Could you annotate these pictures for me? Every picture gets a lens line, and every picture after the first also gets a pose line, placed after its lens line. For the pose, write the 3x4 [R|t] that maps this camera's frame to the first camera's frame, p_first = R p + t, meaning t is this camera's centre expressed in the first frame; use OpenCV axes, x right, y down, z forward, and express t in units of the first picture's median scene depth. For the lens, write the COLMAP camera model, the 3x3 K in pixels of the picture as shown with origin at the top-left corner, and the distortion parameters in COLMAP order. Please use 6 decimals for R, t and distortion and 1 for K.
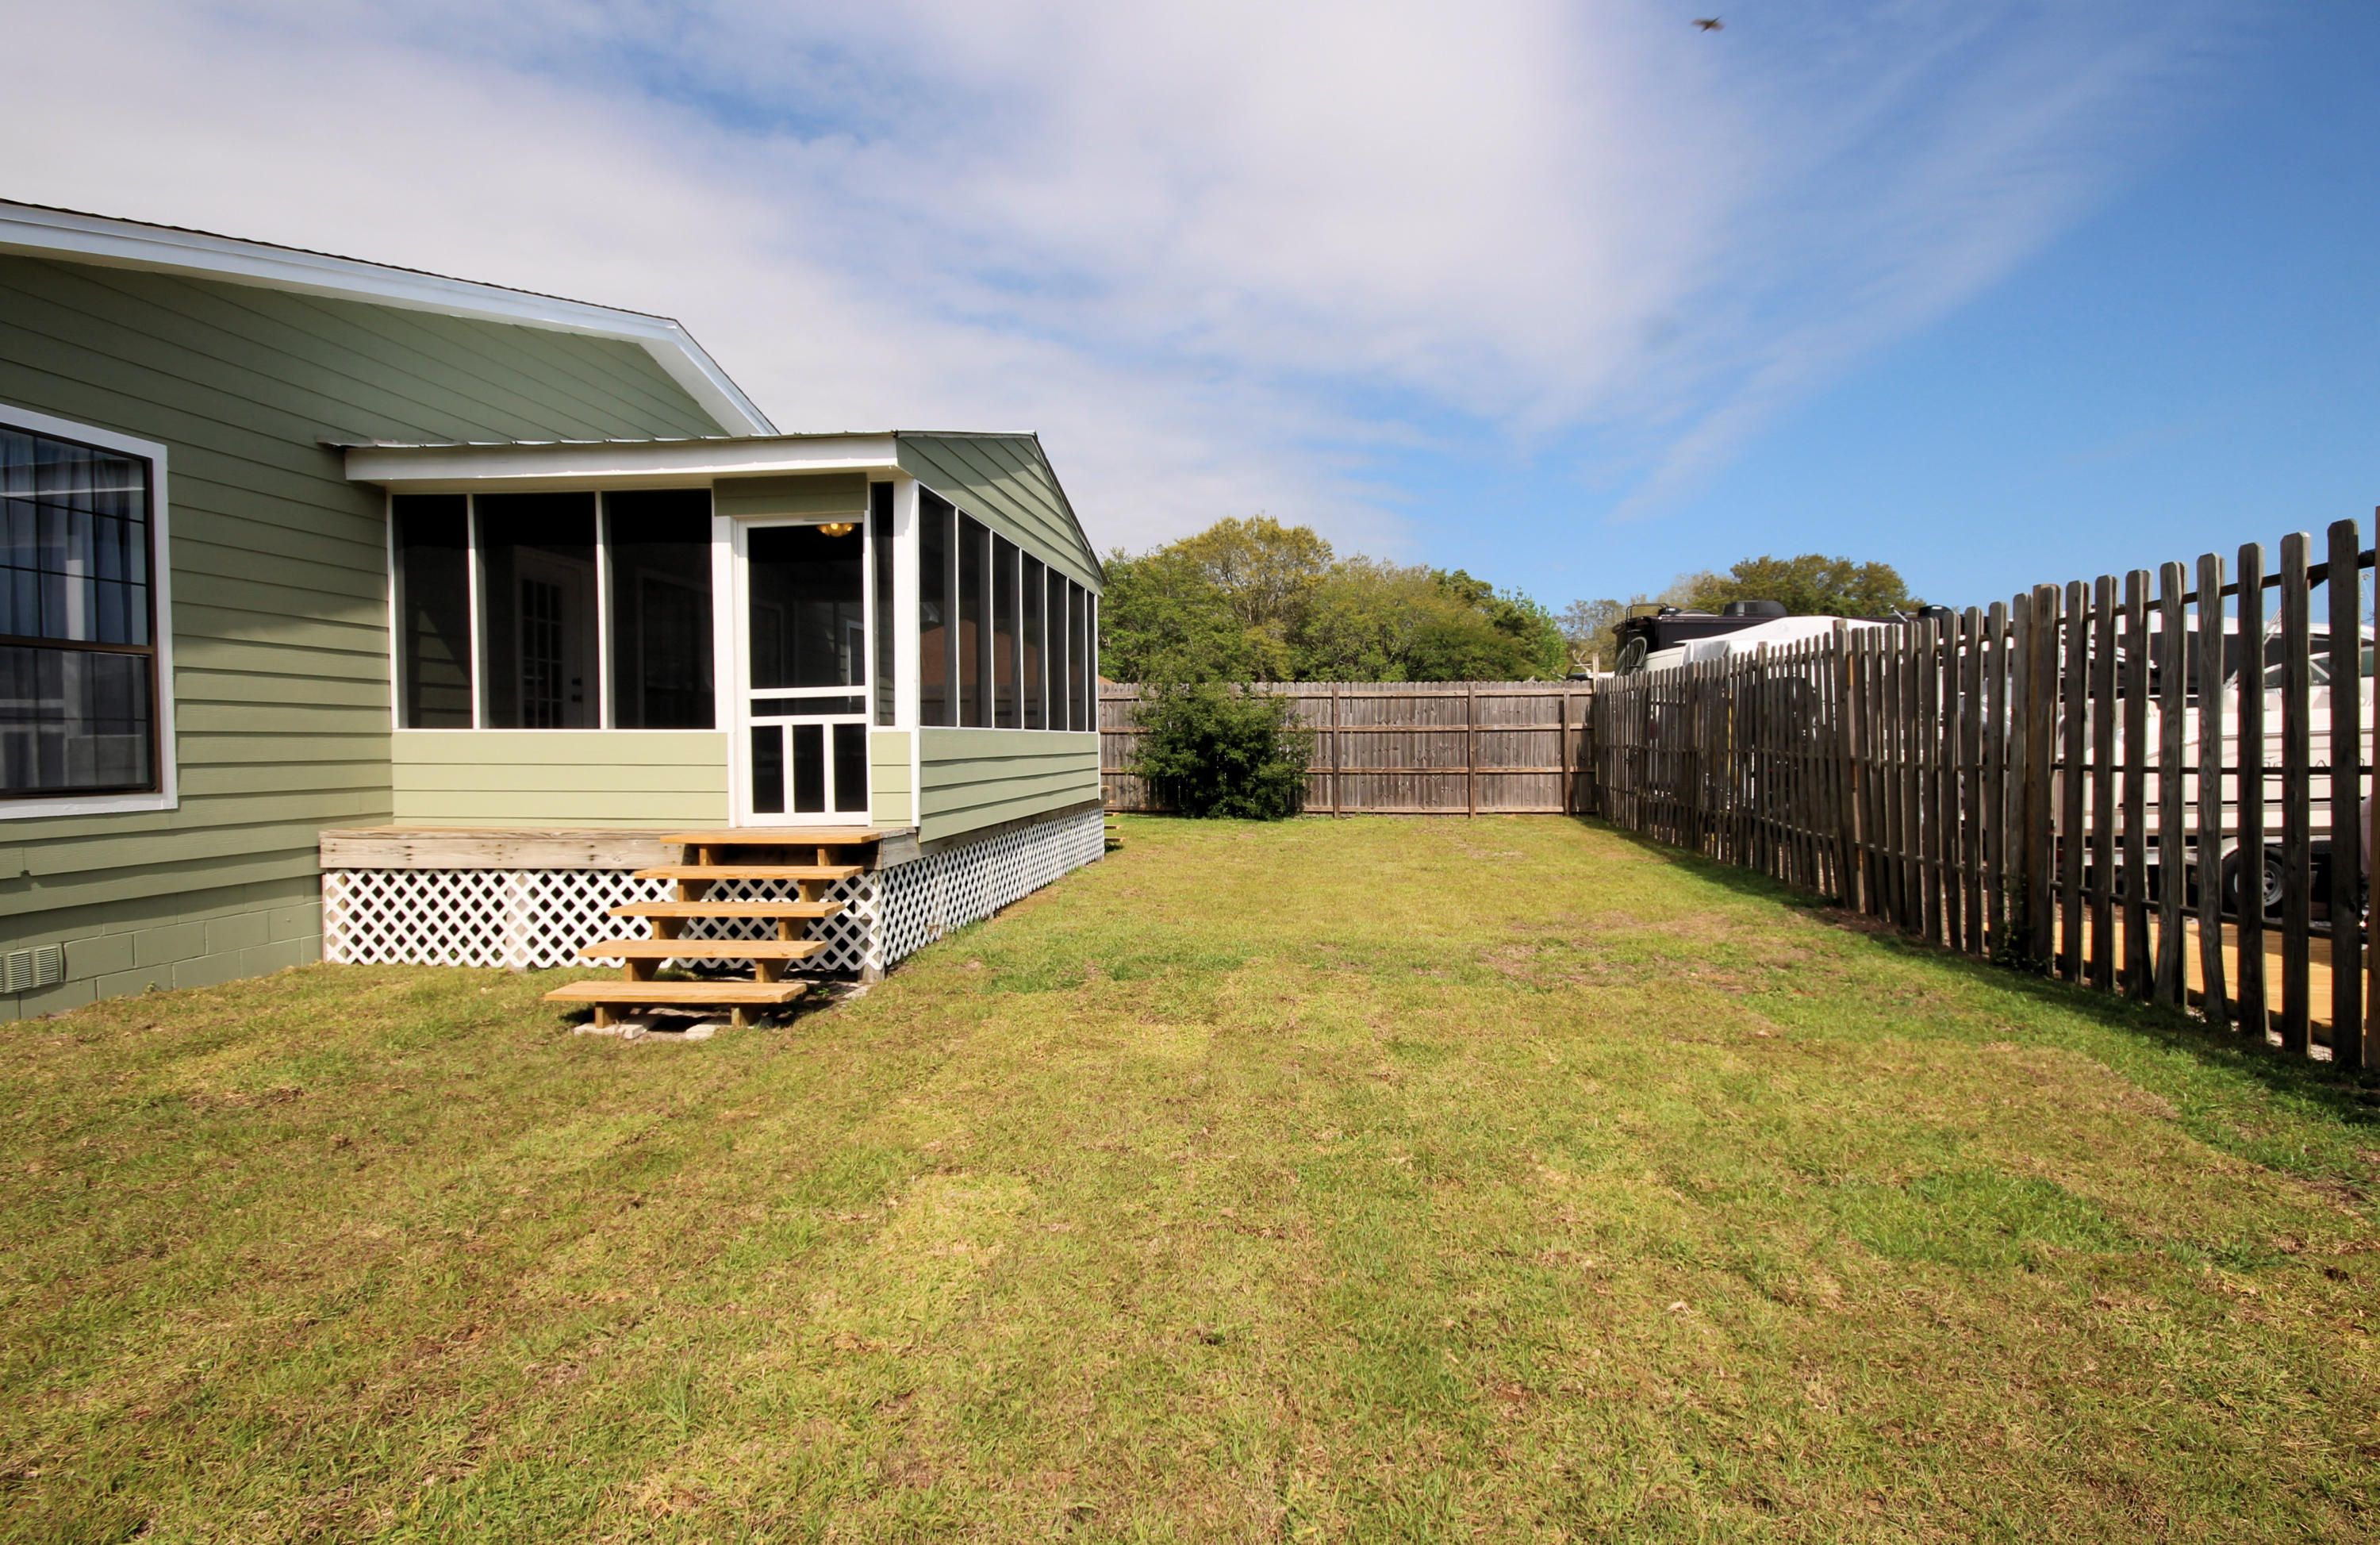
lens RADIAL K [[1203.5, 0, 1190.0], [0, 1203.5, 772.5], [0, 0, 1]] dist [0.002888, 0.000673]
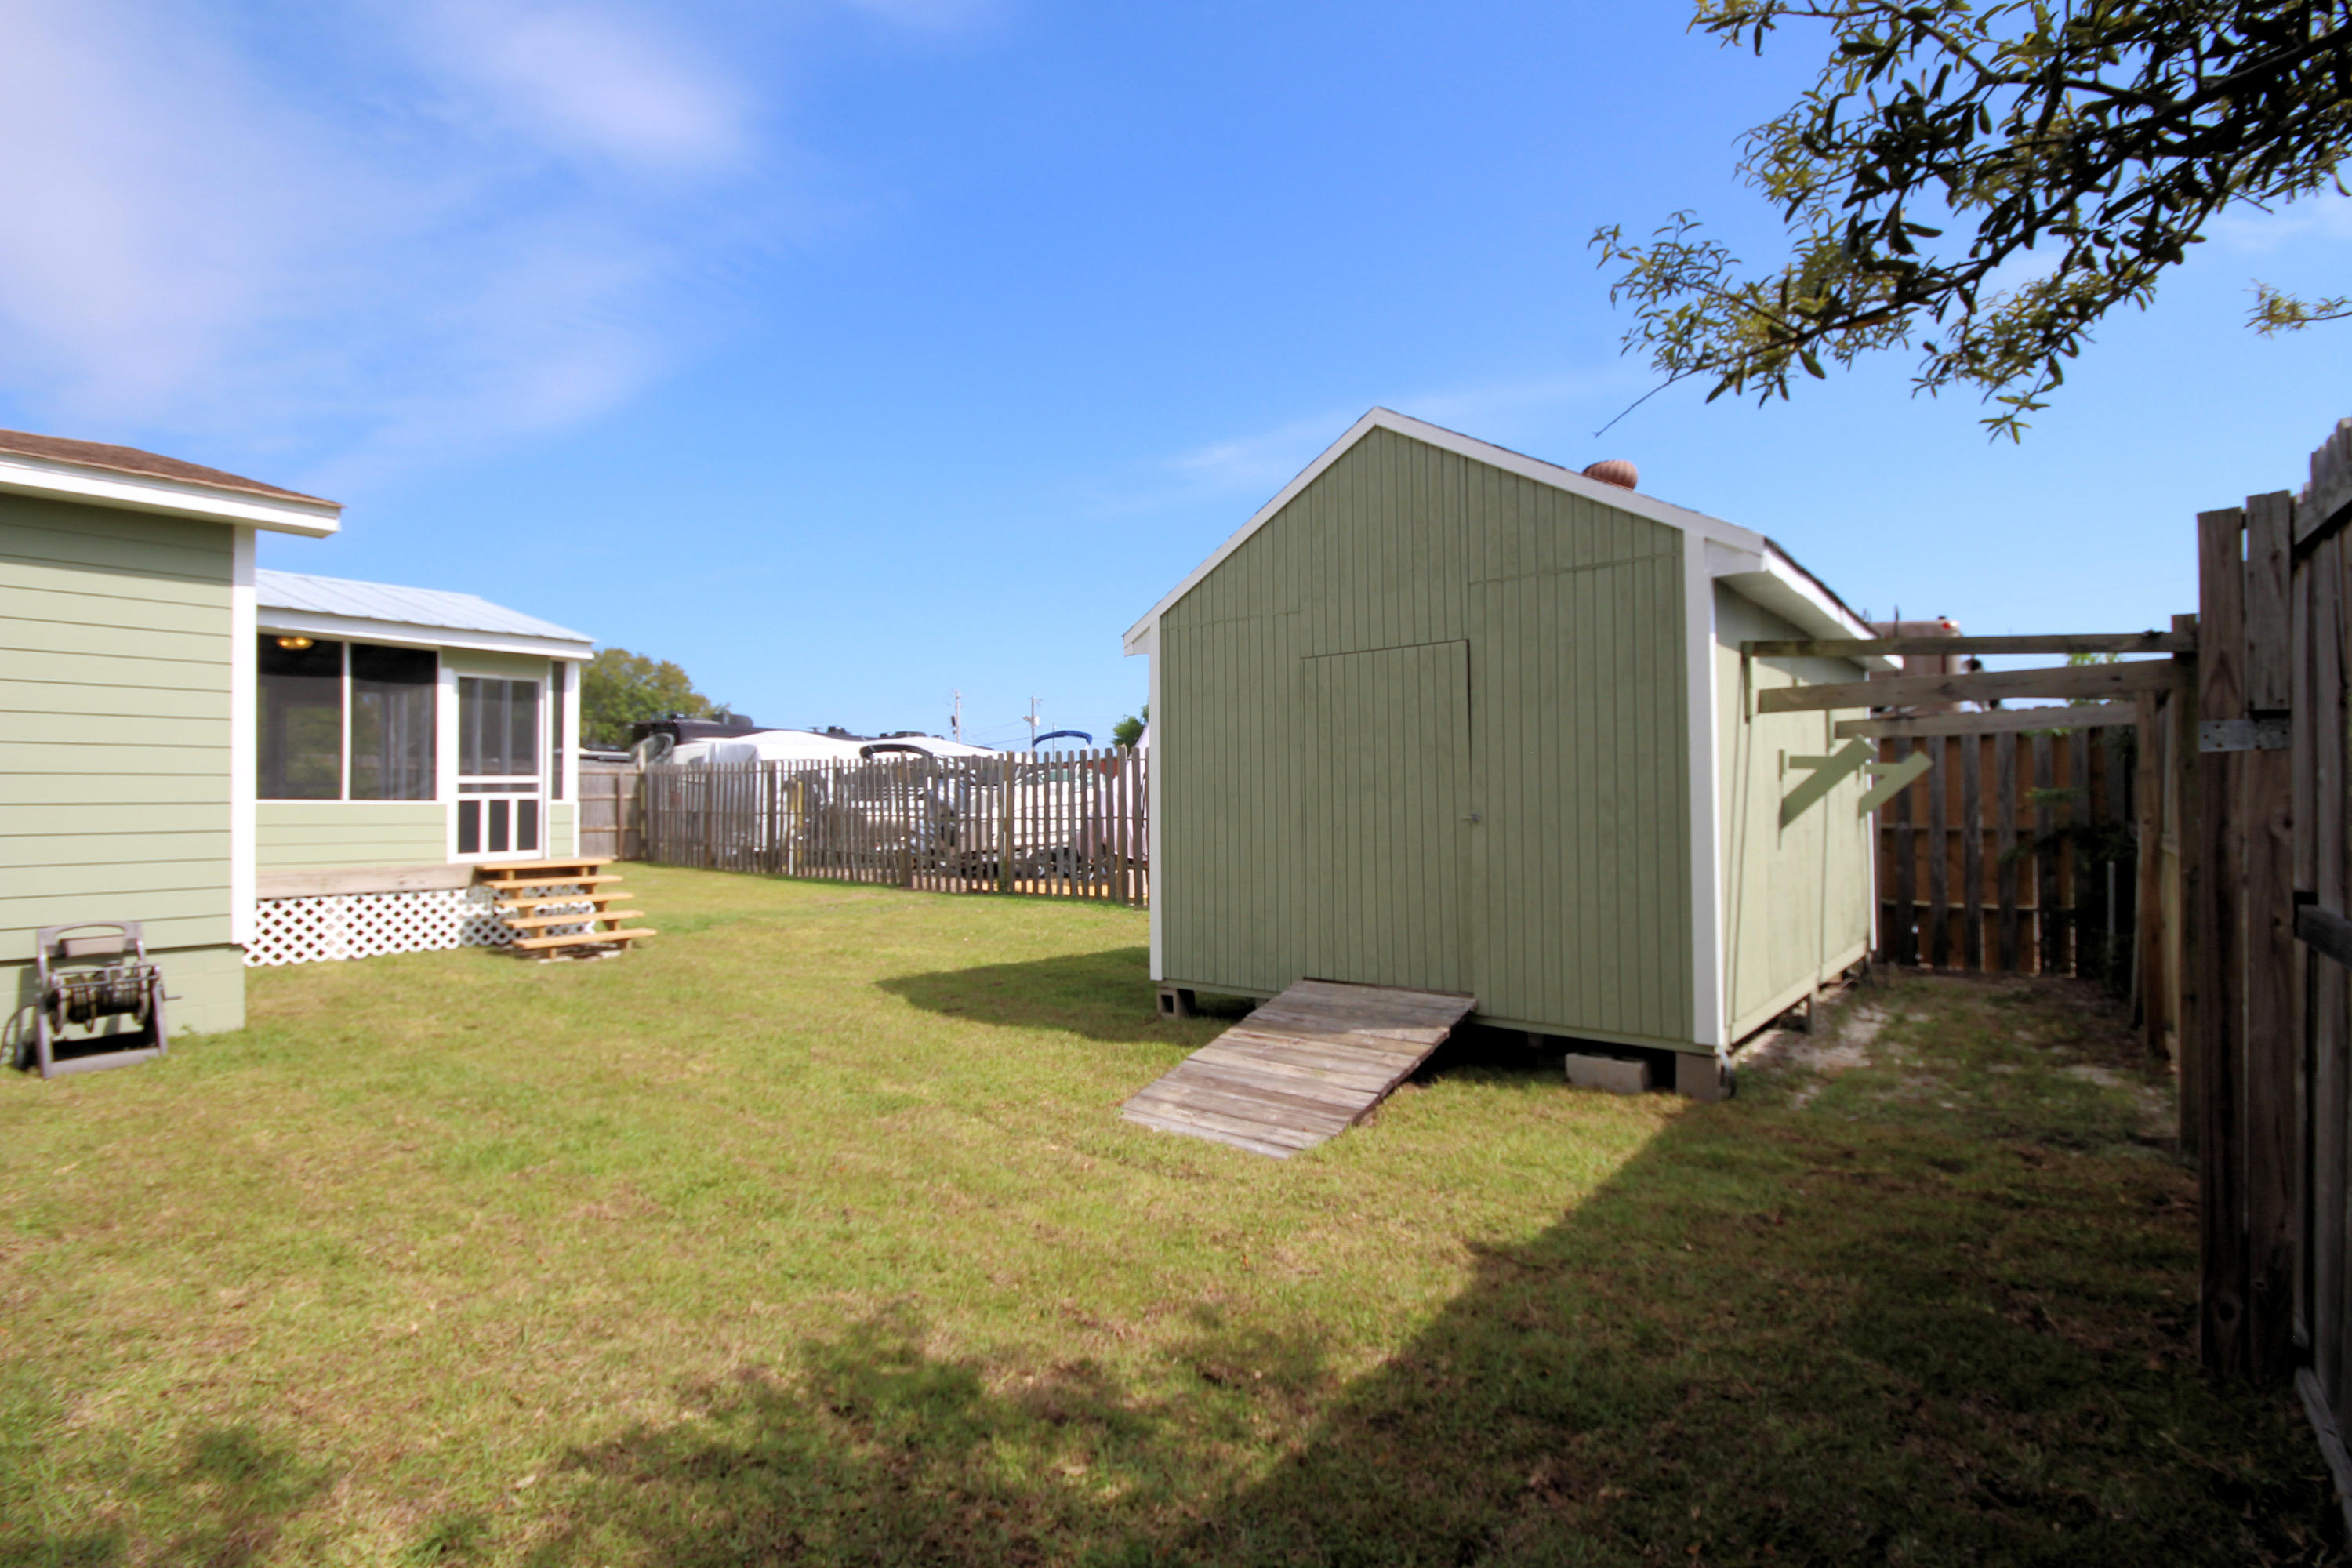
lens RADIAL K [[1075.6, 0, 1176.0], [0, 1075.6, 784.0], [0, 0, 1]] dist [-0.022623, -0.001258]
pose [[0.553857, 0.017349, 0.832431, -1.016426], [0.021768, 0.999139, -0.035307, 0.011476], [-0.832327, 0.037676, 0.553002, -0.571776]]
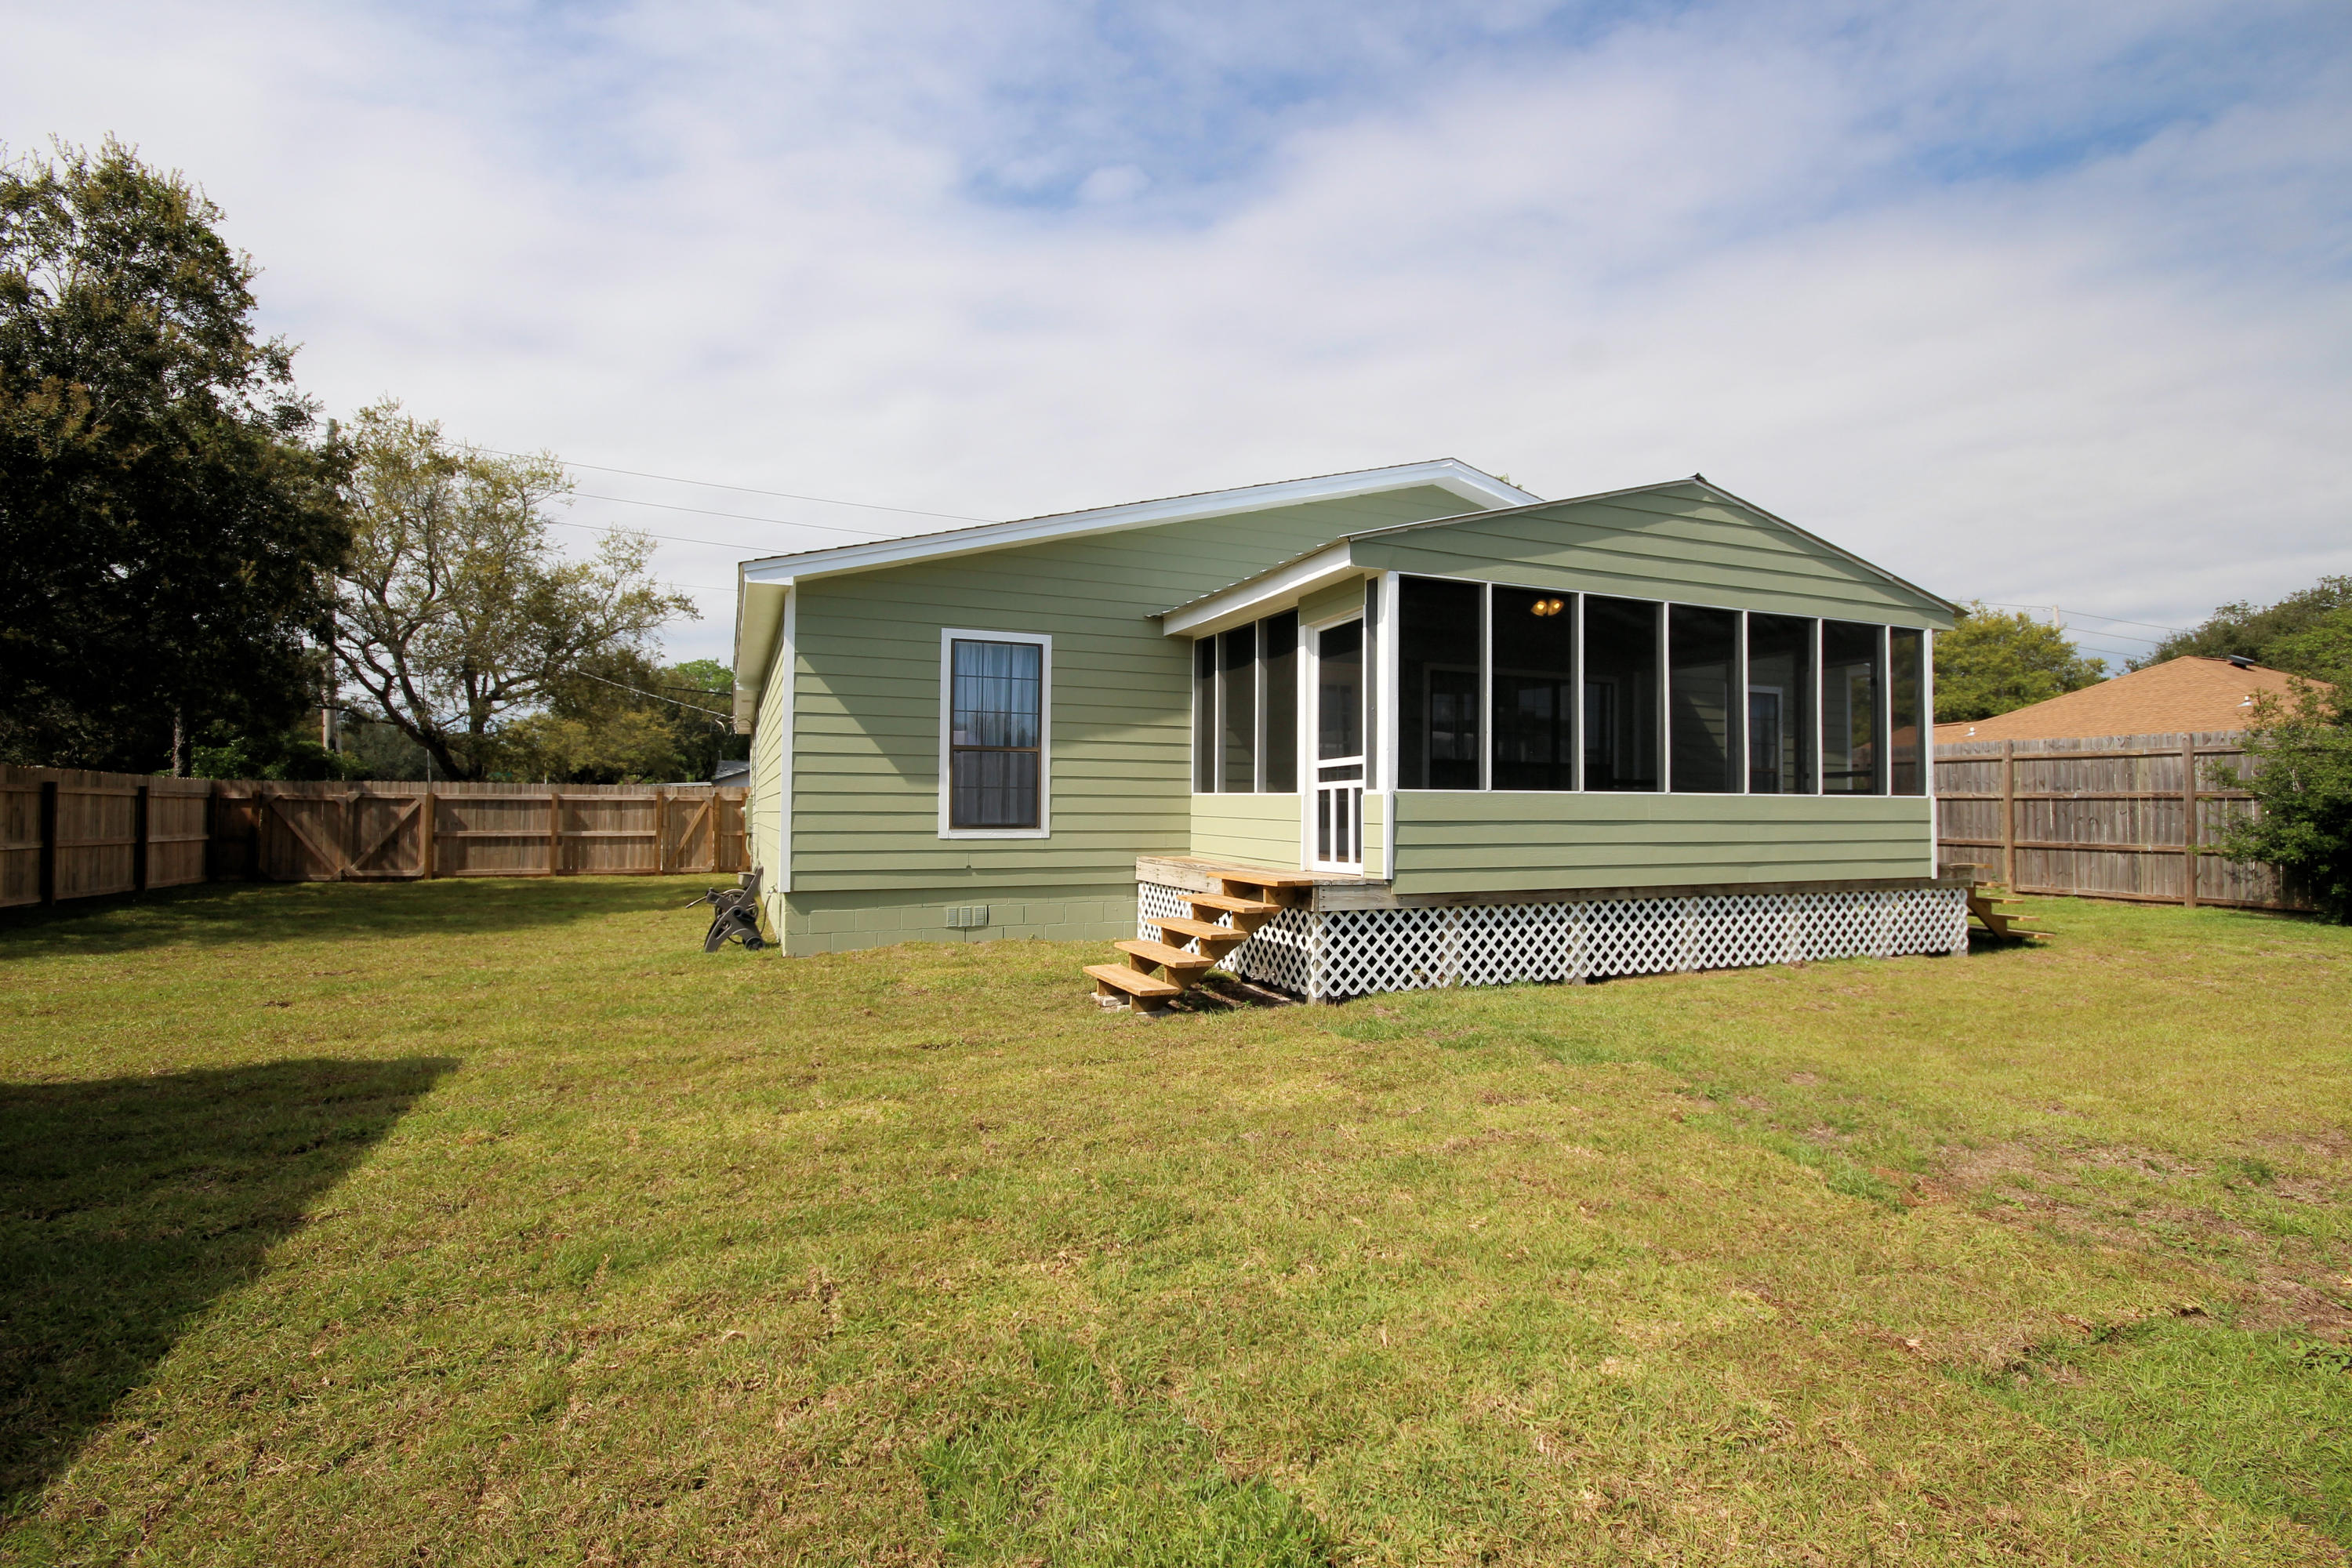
lens RADIAL K [[1075.6, 0, 1176.0], [0, 1075.6, 784.0], [0, 0, 1]] dist [-0.022623, -0.001258]
pose [[0.482900, -0.010587, -0.875612, 0.539875], [-0.032392, 0.999027, -0.029944, -0.006666], [0.875076, 0.042822, 0.482087, 0.340177]]
